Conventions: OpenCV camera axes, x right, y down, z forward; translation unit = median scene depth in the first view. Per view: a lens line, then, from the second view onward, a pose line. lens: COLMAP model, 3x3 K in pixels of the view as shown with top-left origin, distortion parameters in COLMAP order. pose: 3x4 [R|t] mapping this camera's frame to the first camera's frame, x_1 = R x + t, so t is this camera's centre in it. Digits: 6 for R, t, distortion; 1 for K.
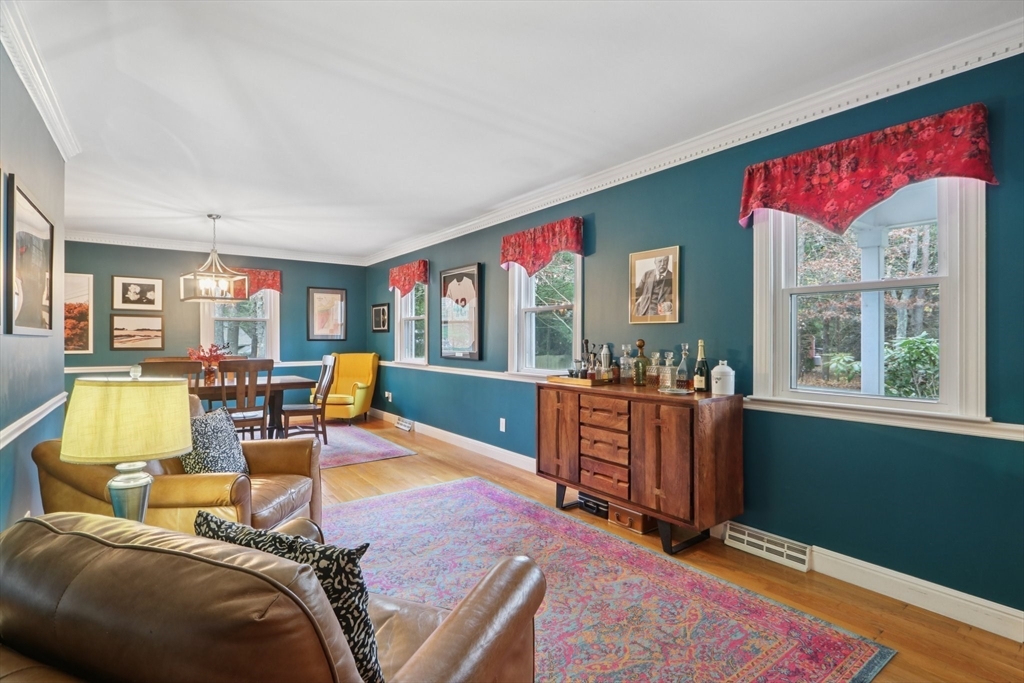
lens RADIAL K [[497.7, 0, 512.8], [0, 497.7, 341.4], [0, 0, 1]] dist [-0.013558, 0.001493]
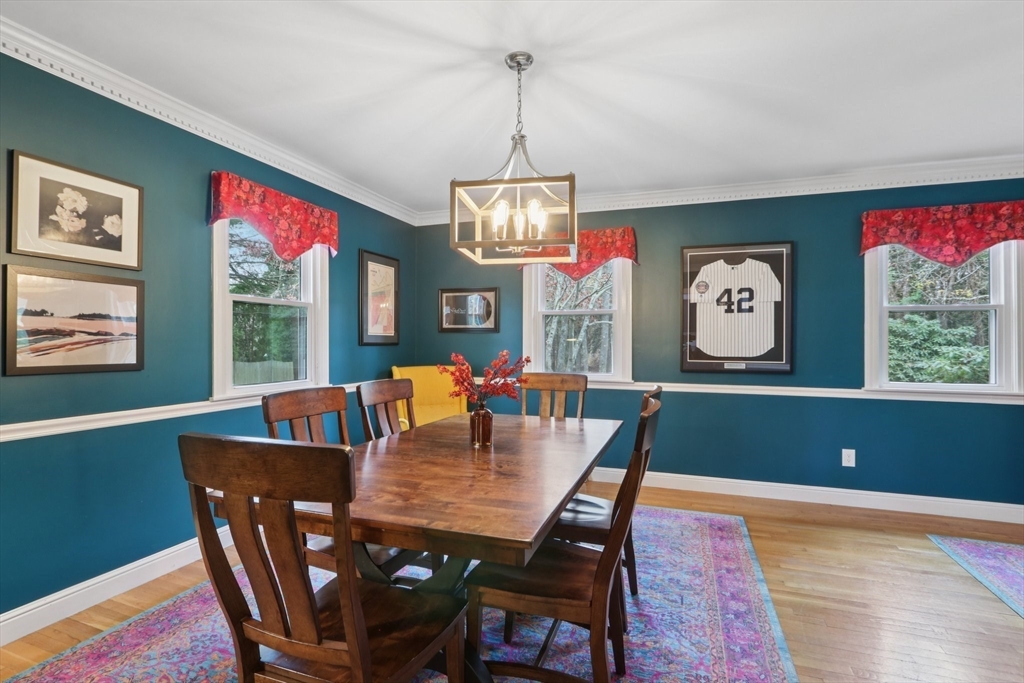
lens RADIAL K [[497.7, 0, 509.1], [0, 497.7, 339.9], [0, 0, 1]] dist [-0.013558, 0.001493]
pose [[0.831016, 0.006557, 0.556210, -0.699182], [-0.003132, 0.999970, -0.007109, -0.004523], [-0.556240, 0.004165, 0.831011, 0.527539]]
